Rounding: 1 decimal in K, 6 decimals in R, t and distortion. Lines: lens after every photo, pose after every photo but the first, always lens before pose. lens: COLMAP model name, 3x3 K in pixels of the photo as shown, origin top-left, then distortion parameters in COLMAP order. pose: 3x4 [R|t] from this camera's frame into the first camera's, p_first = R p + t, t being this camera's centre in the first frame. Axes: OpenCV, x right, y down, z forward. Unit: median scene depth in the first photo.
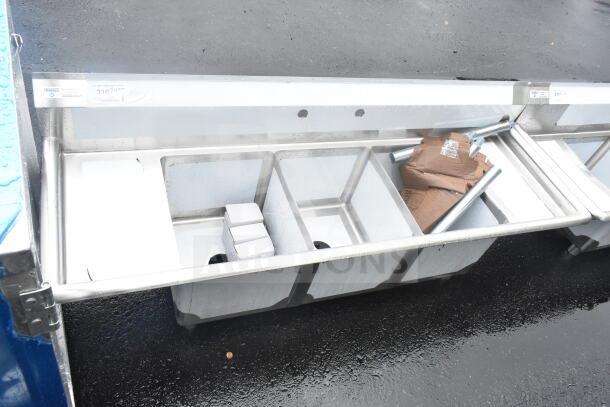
lens RADIAL K [[467.1, 0, 305.0], [0, 467.1, 203.5], [0, 0, 1]] dist [0.004685, 0.002532]
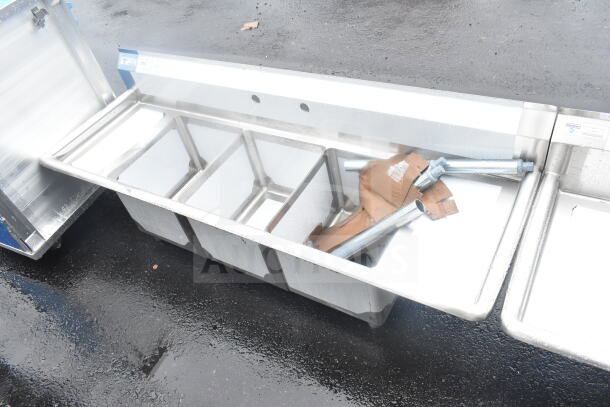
lens RADIAL K [[467.1, 0, 305.0], [0, 467.1, 203.5], [0, 0, 1]] dist [0.004685, 0.002532]
pose [[0.568868, 0.272667, -0.775914, 0.958766], [-0.323700, 0.941525, 0.093541, -0.094469], [0.756048, 0.197951, 0.623865, 0.419862]]
